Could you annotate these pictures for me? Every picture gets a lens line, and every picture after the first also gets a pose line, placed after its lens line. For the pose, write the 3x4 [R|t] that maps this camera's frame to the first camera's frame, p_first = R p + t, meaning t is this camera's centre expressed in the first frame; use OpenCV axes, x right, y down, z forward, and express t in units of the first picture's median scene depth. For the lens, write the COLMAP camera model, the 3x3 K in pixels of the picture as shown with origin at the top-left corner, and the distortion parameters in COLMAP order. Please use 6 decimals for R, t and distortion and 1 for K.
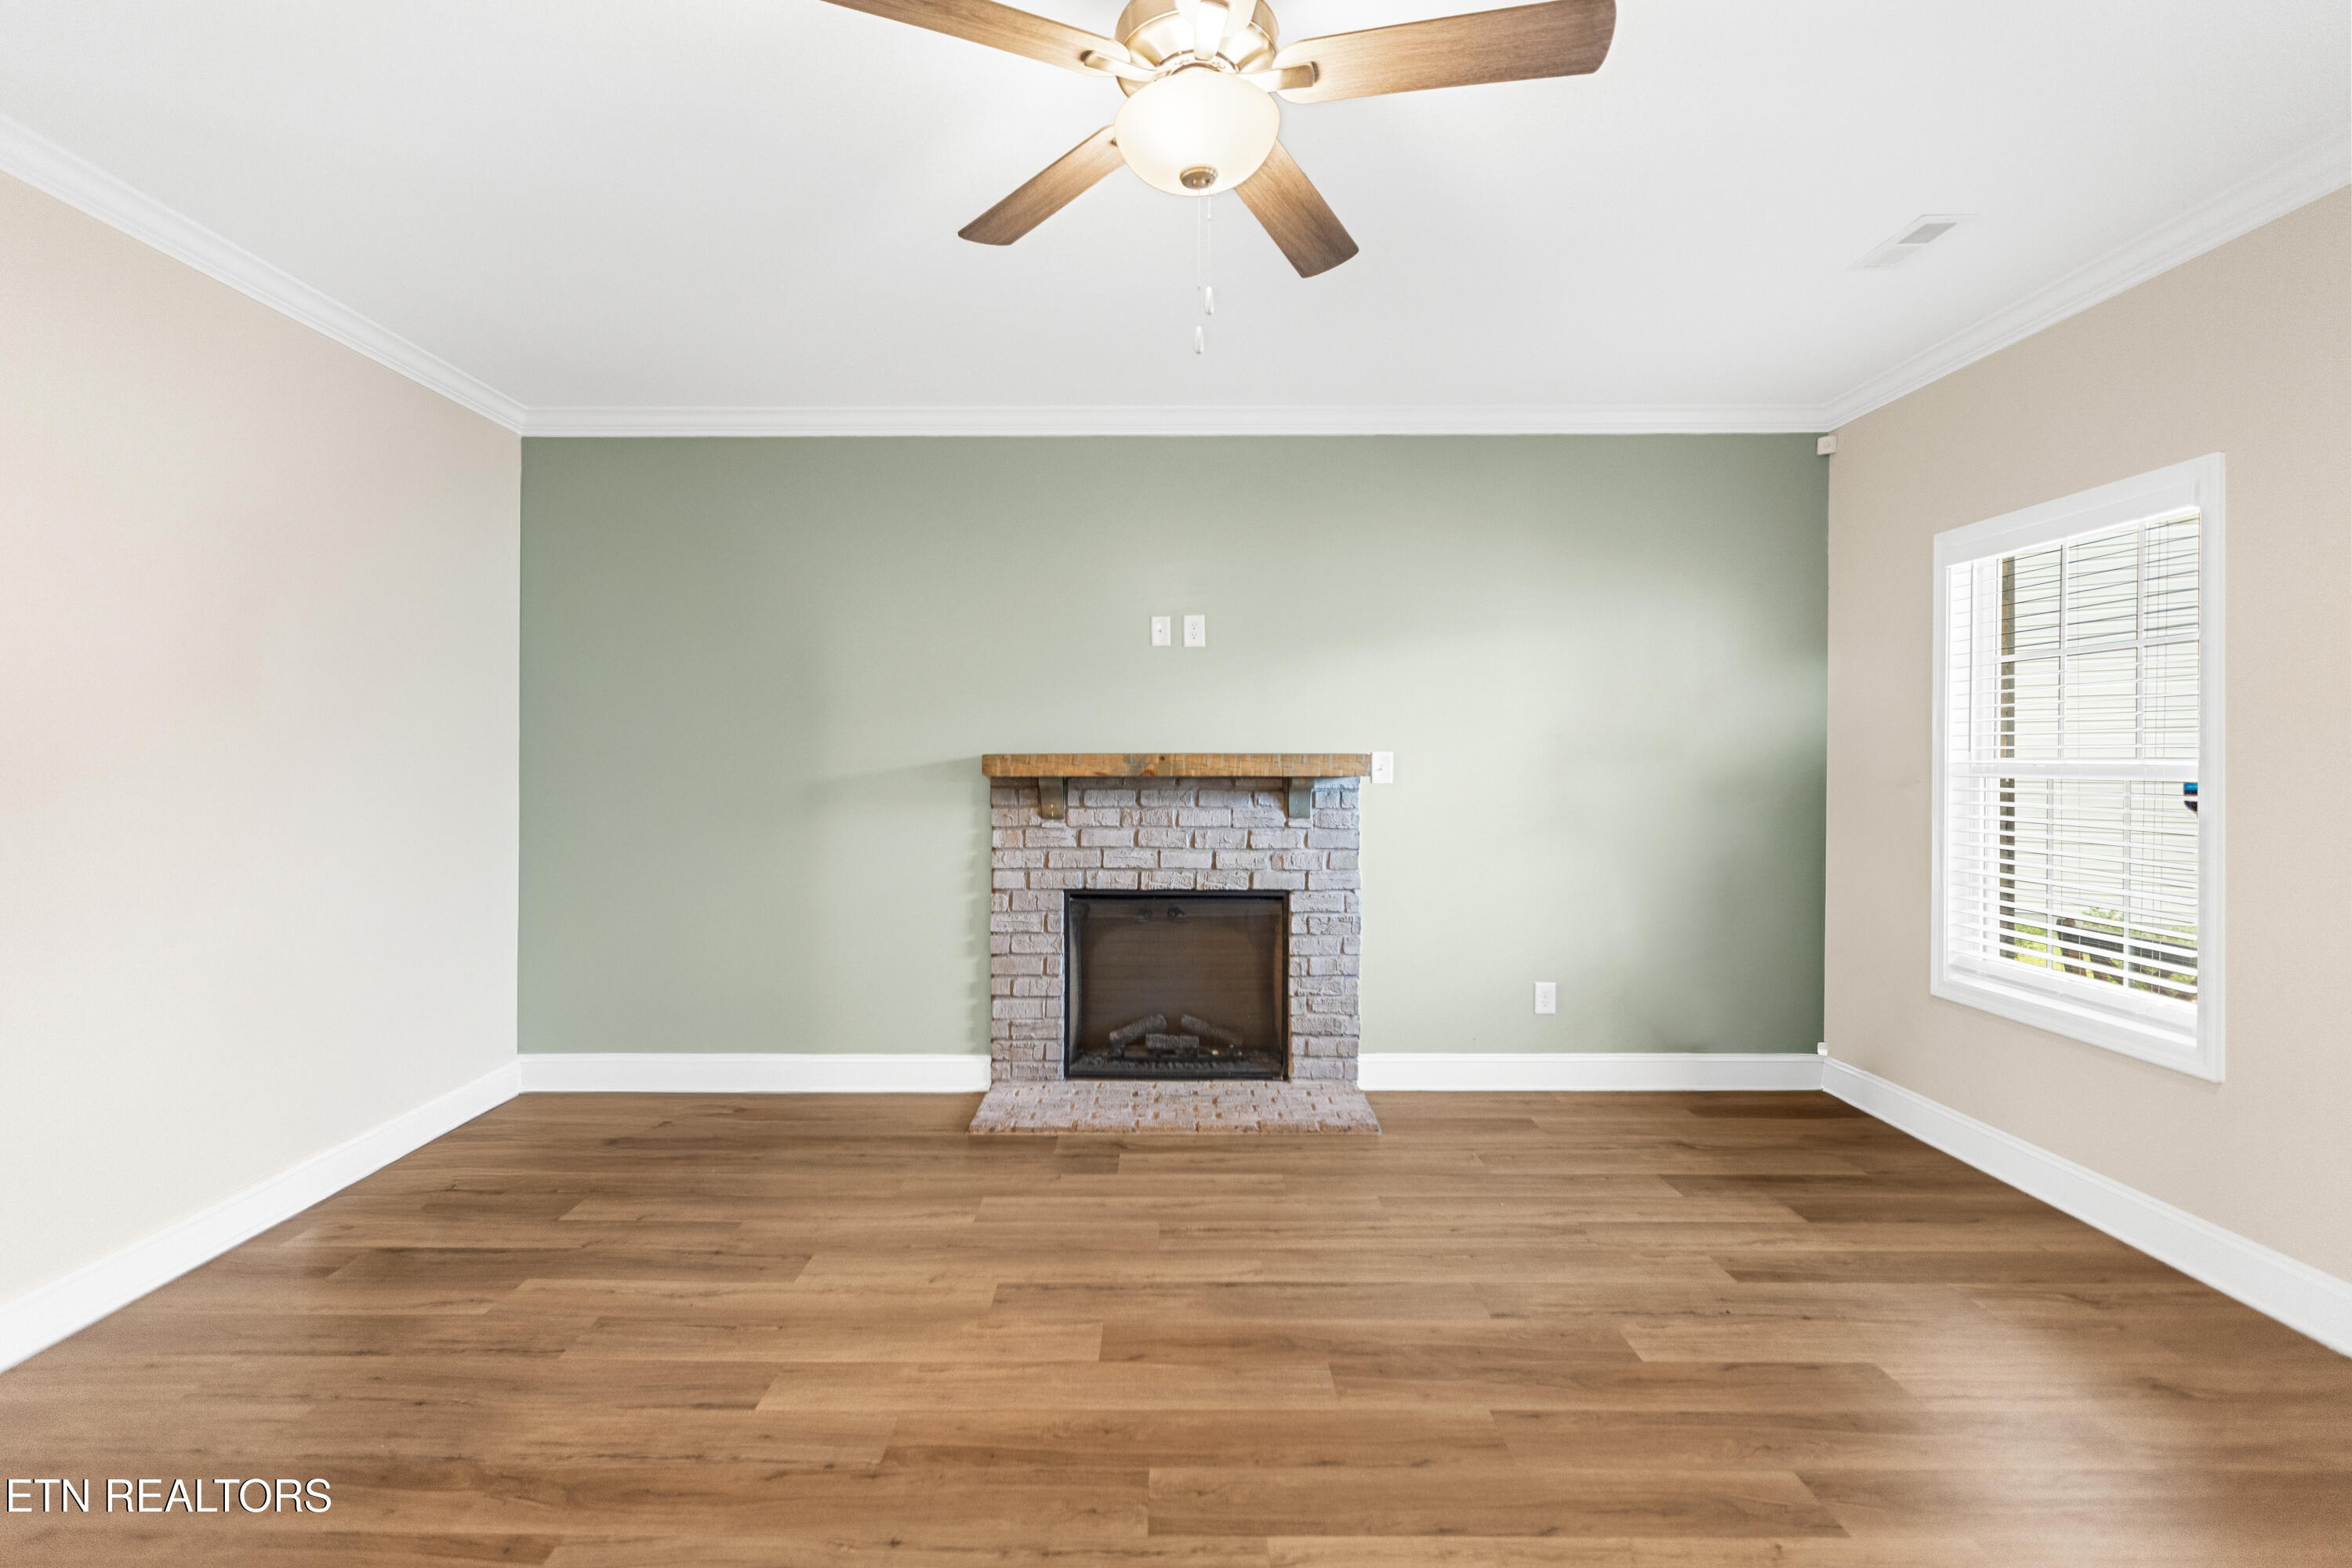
lens RADIAL K [[1046.7, 0, 1162.1], [0, 1046.7, 781.1], [0, 0, 1]] dist [0.001923, -0.000323]
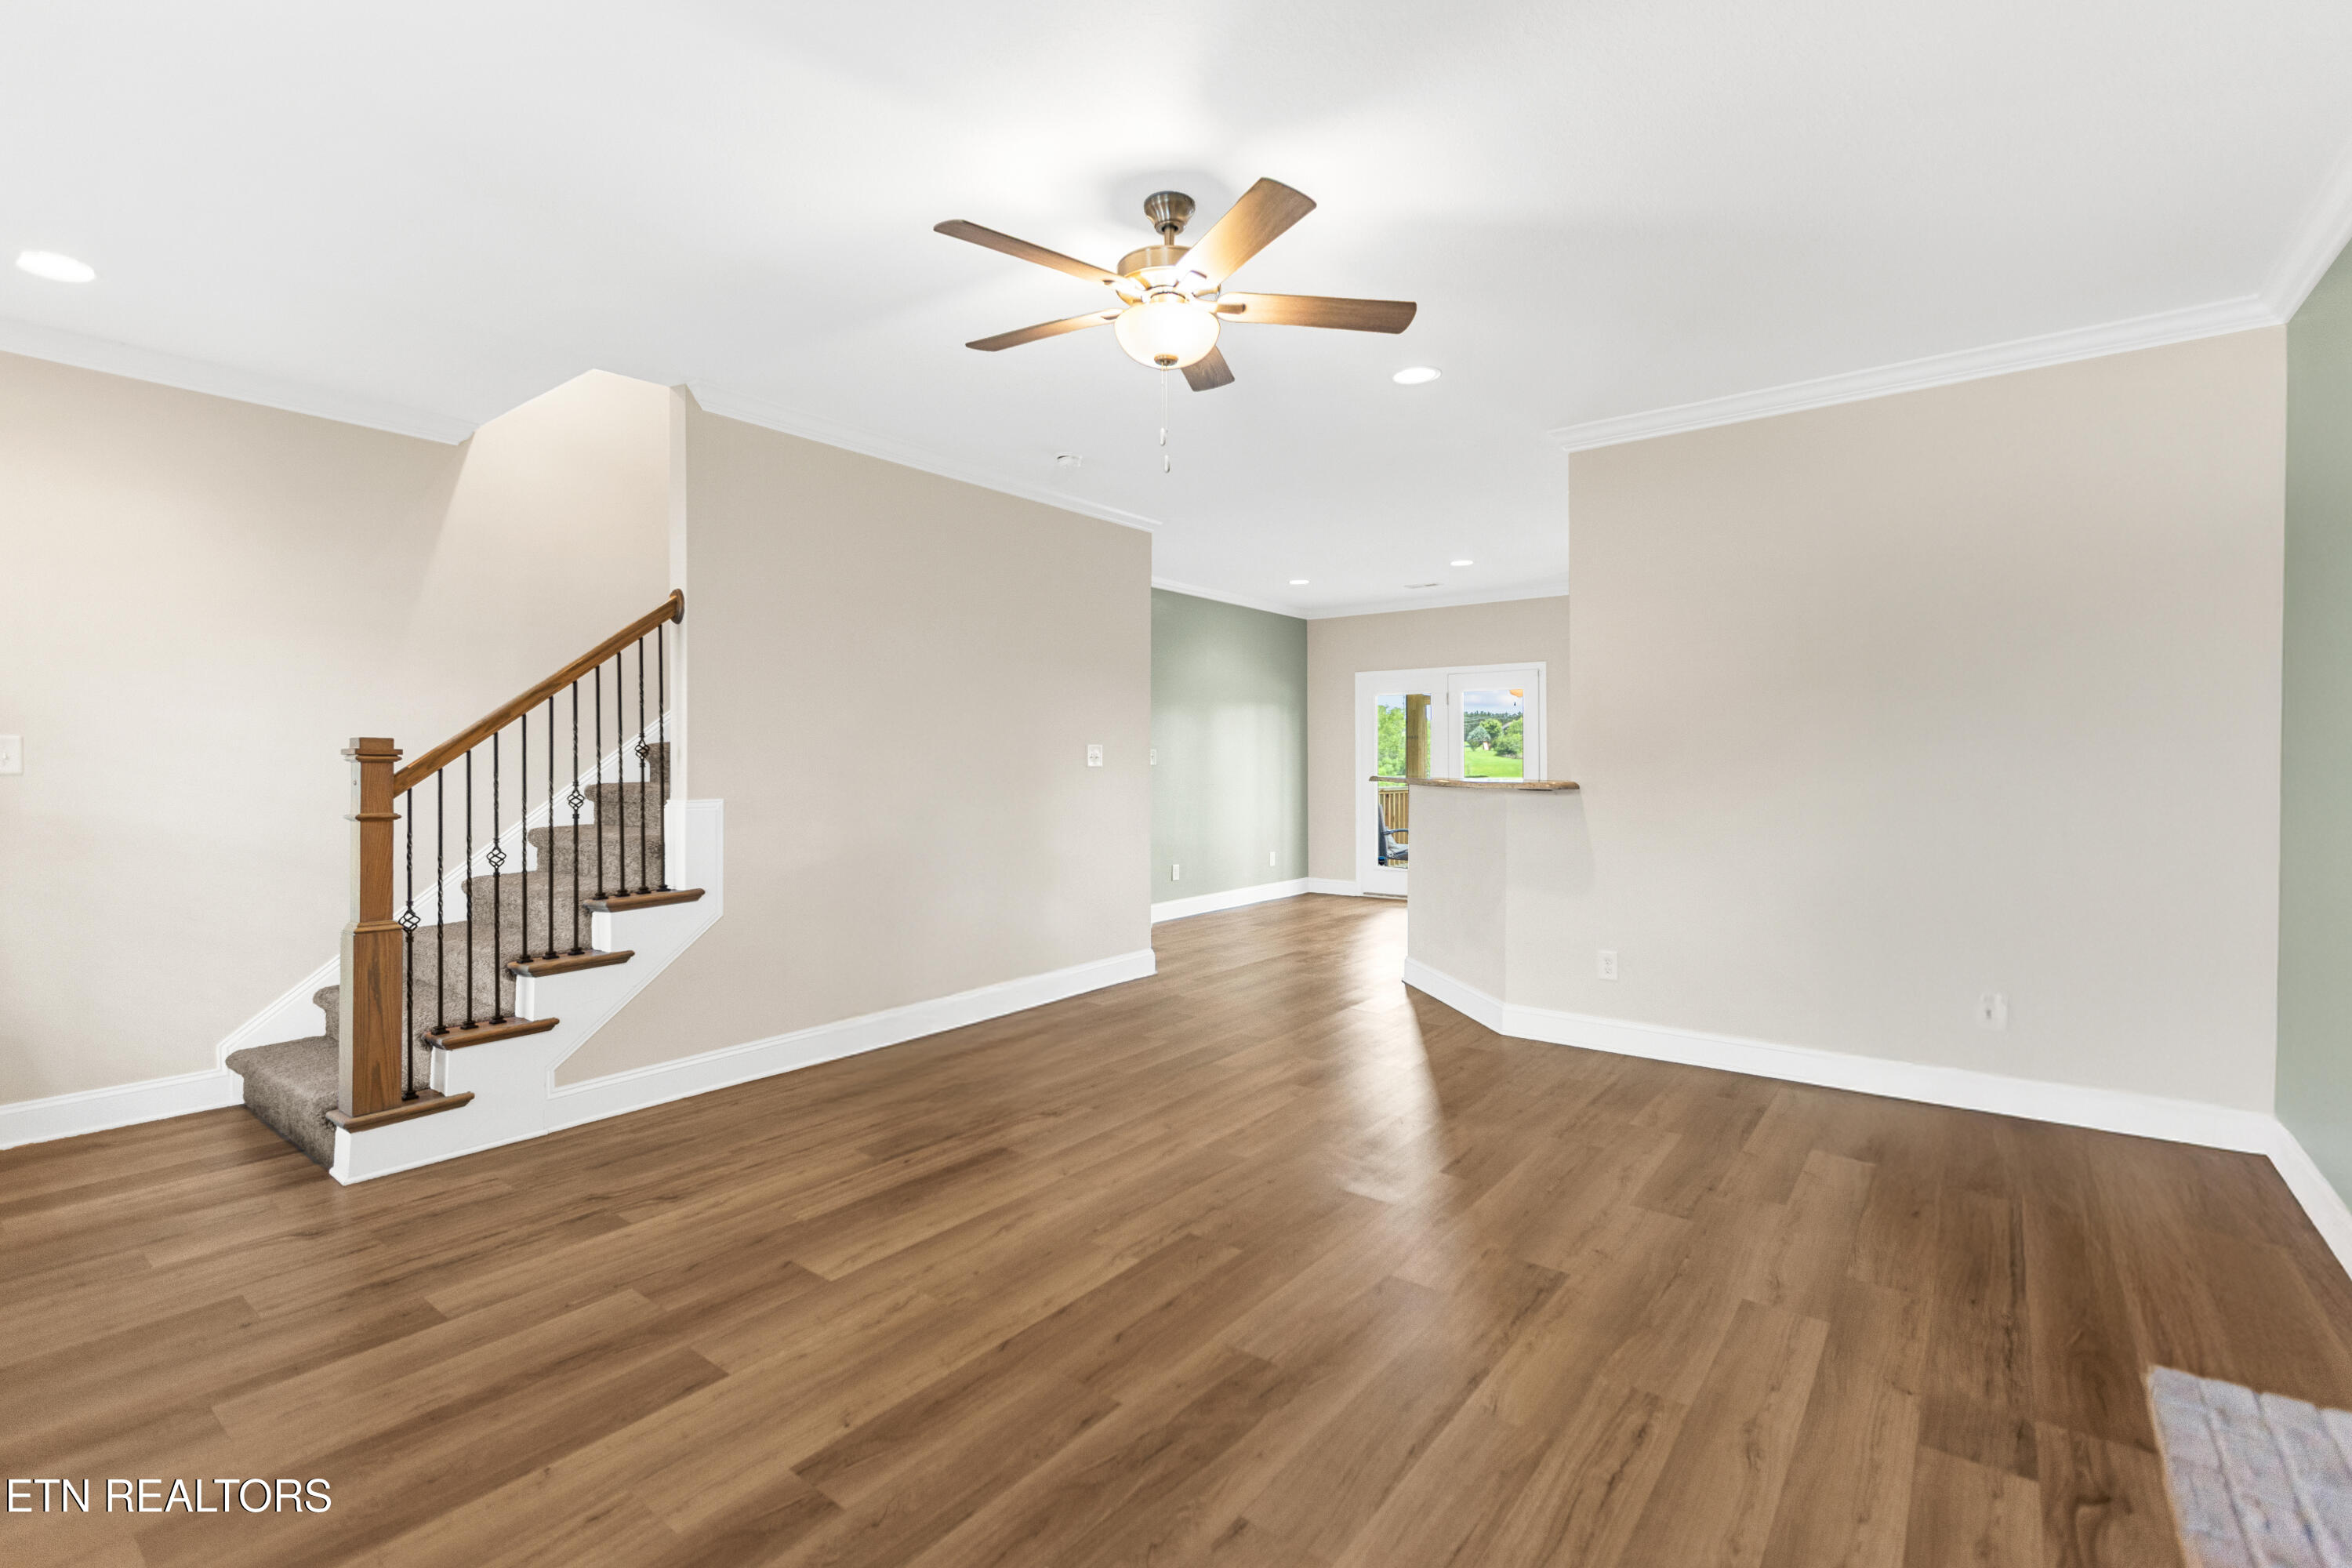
lens RADIAL K [[1054.4, 0, 1167.6], [0, 1054.4, 766.8], [0, 0, 1]] dist [0.001777, -0.000364]
pose [[-0.606900, 0.005067, -0.794762, 0.538534], [-0.013279, 0.999775, 0.016515, -0.000732], [0.794667, 0.020577, -0.606696, 0.821351]]
